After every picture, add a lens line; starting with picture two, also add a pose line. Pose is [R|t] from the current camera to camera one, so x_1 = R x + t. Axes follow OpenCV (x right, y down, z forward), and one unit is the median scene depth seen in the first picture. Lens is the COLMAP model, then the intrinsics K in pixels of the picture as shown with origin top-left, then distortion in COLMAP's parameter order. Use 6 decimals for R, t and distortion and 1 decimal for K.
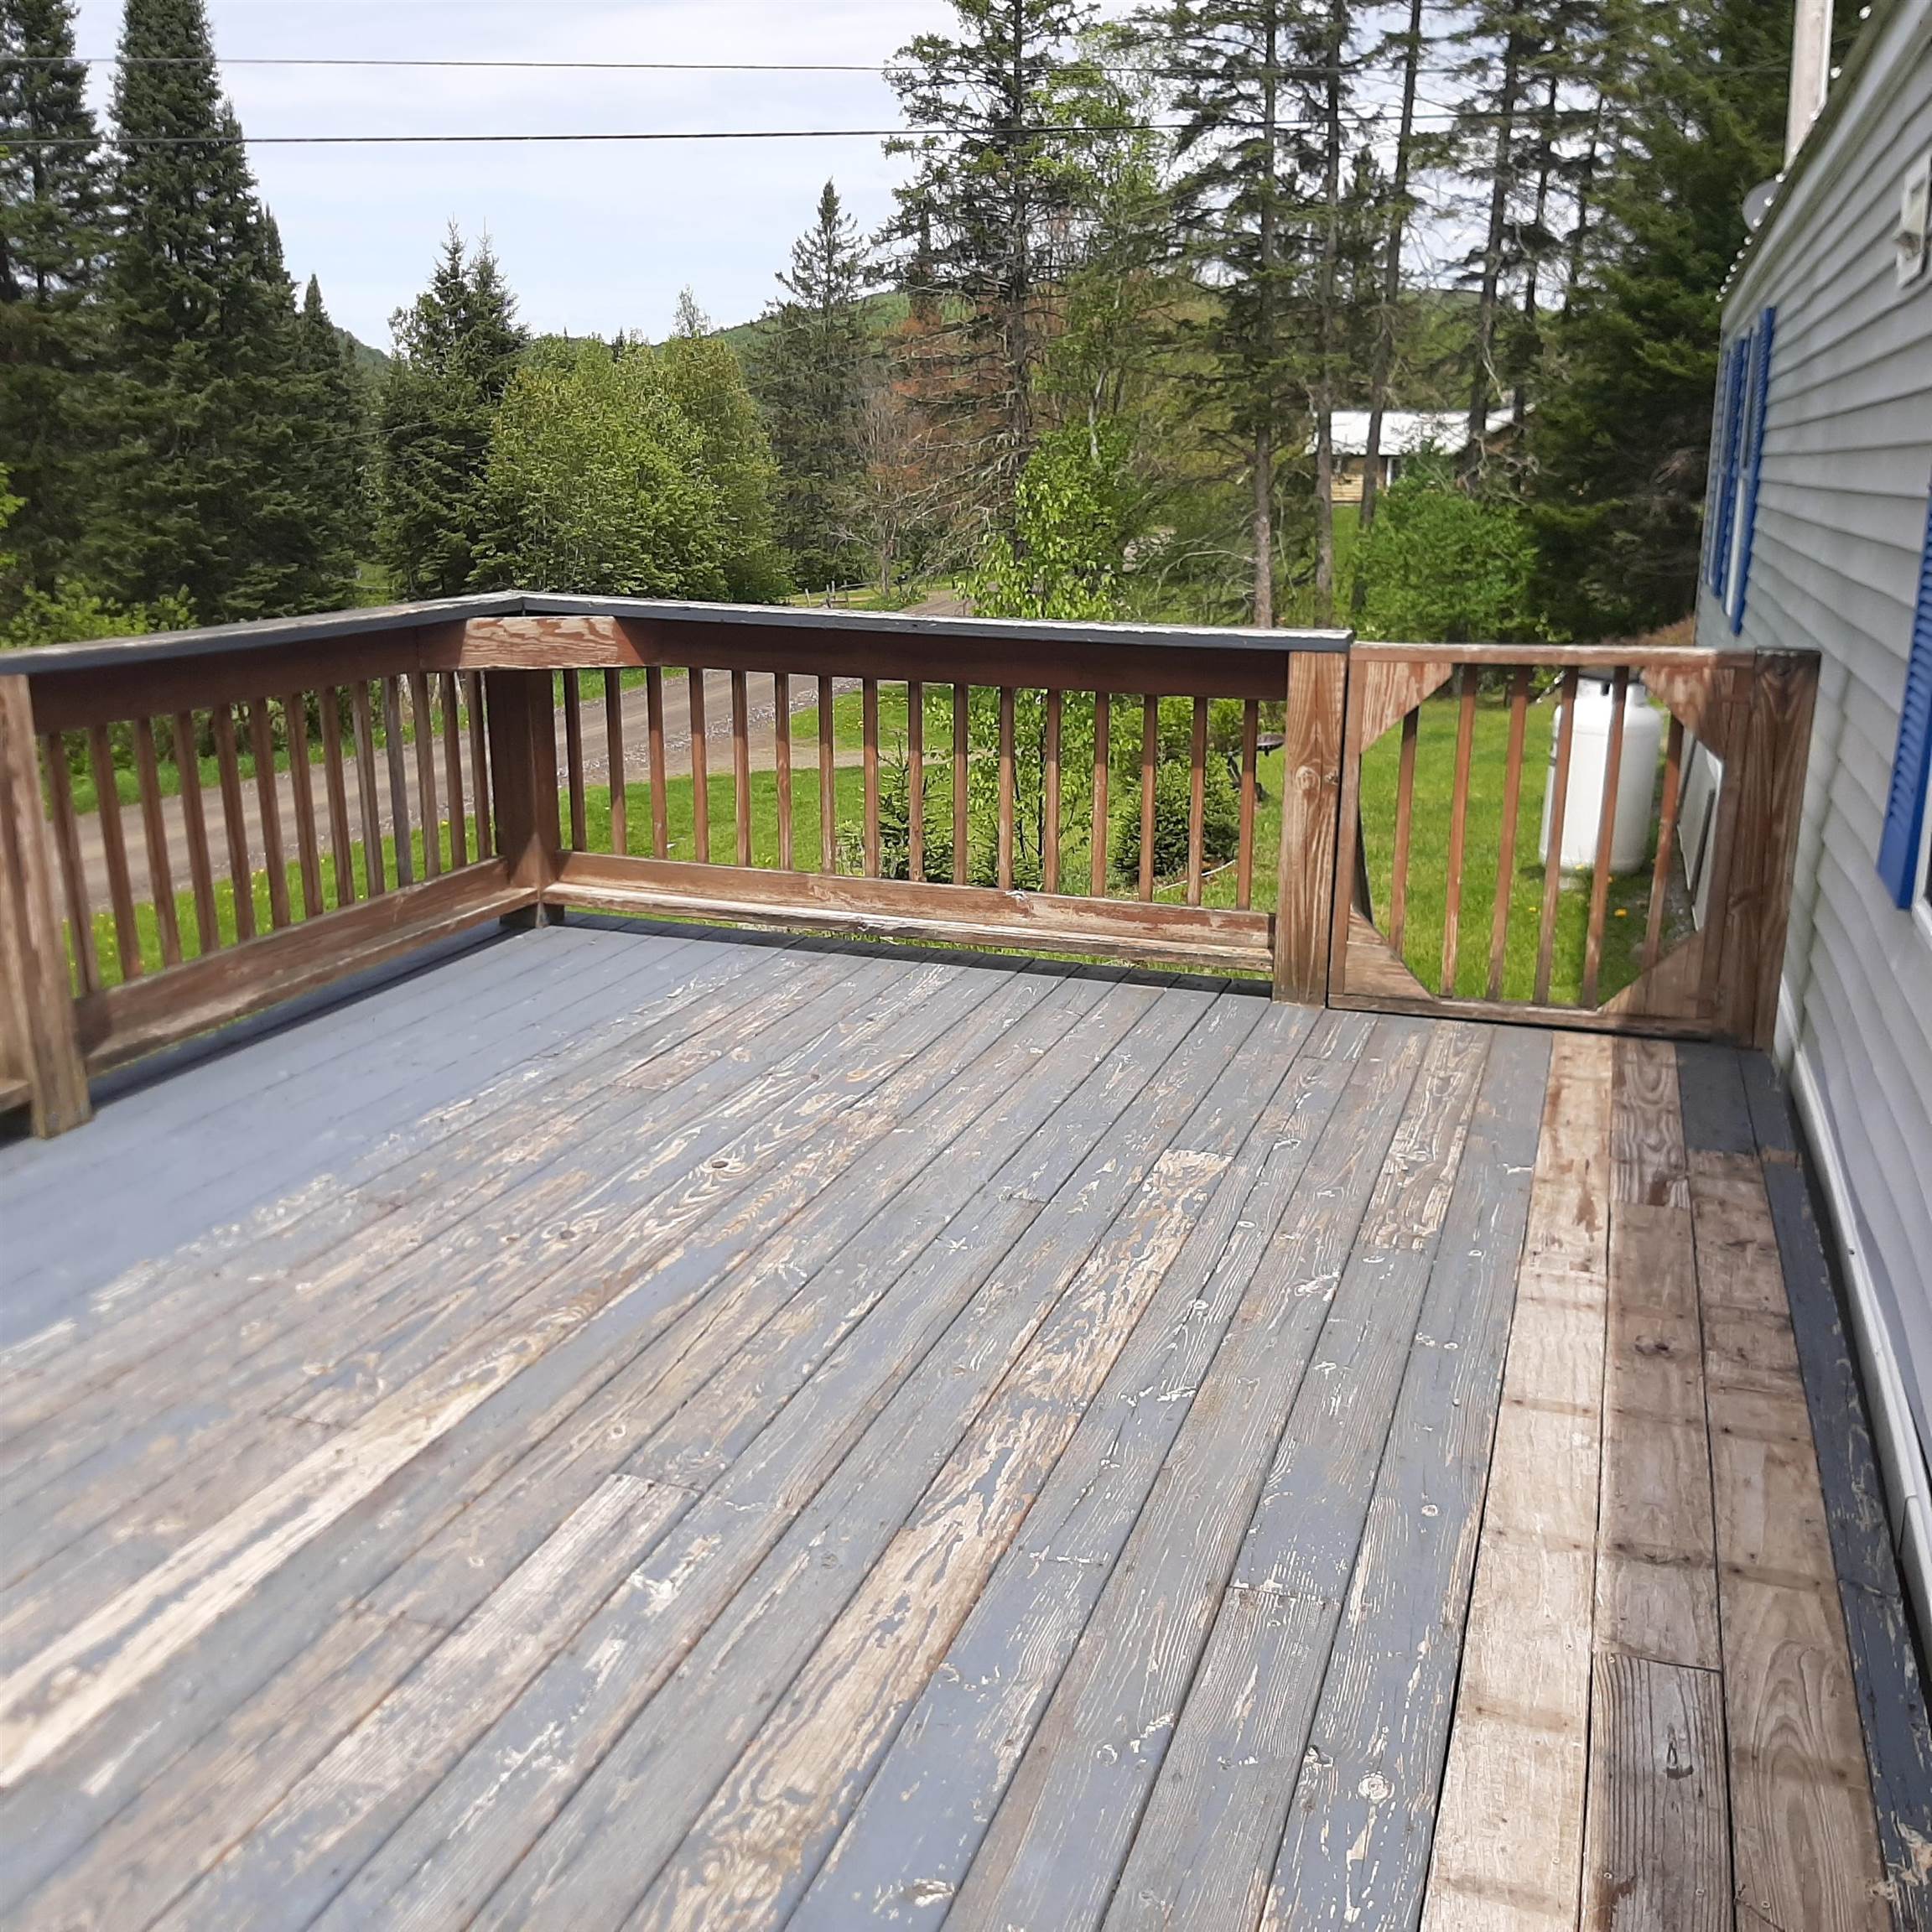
lens RADIAL K [[2012.2, 0, 939.3], [0, 2012.2, 971.5], [0, 0, 1]] dist [0.132569, -0.307199]
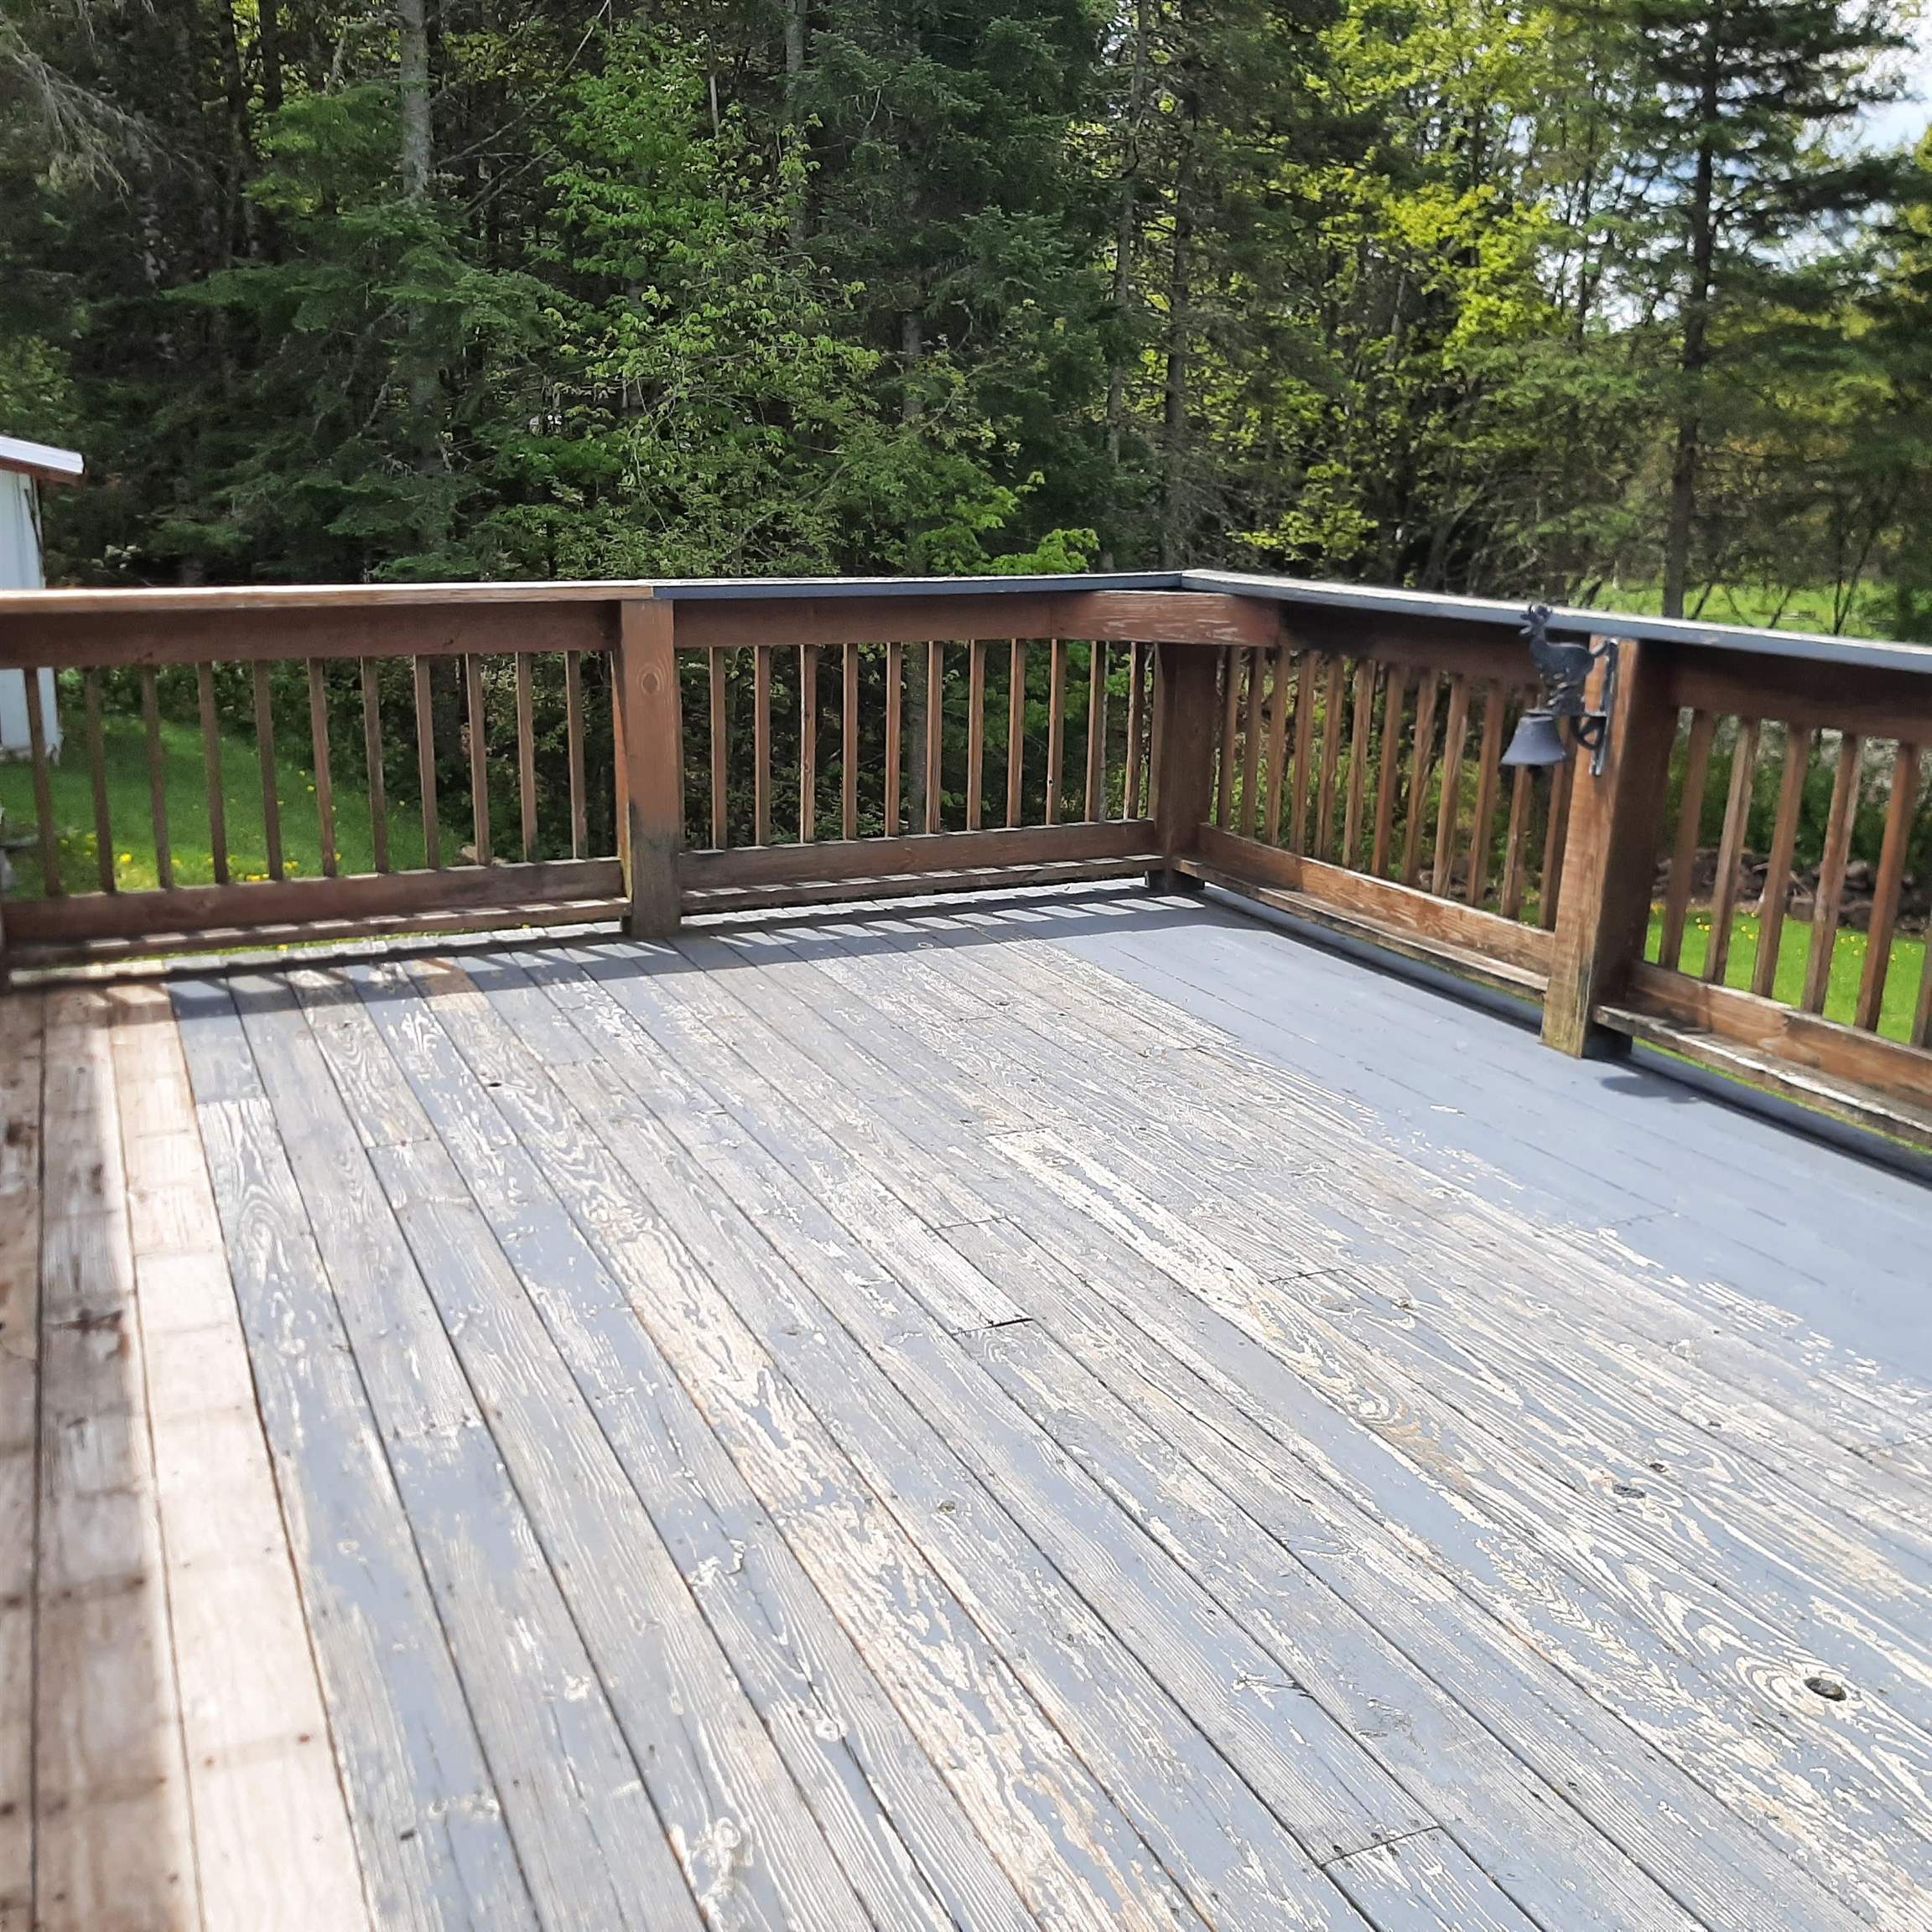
lens RADIAL K [[2012.2, 0, 939.3], [0, 2012.2, 971.5], [0, 0, 1]] dist [0.132569, -0.307199]
pose [[-0.747502, 0.160406, -0.644601, 0.586510], [-0.167881, 0.893282, 0.416969, -0.397891], [0.642695, 0.419901, -0.640801, 1.629138]]
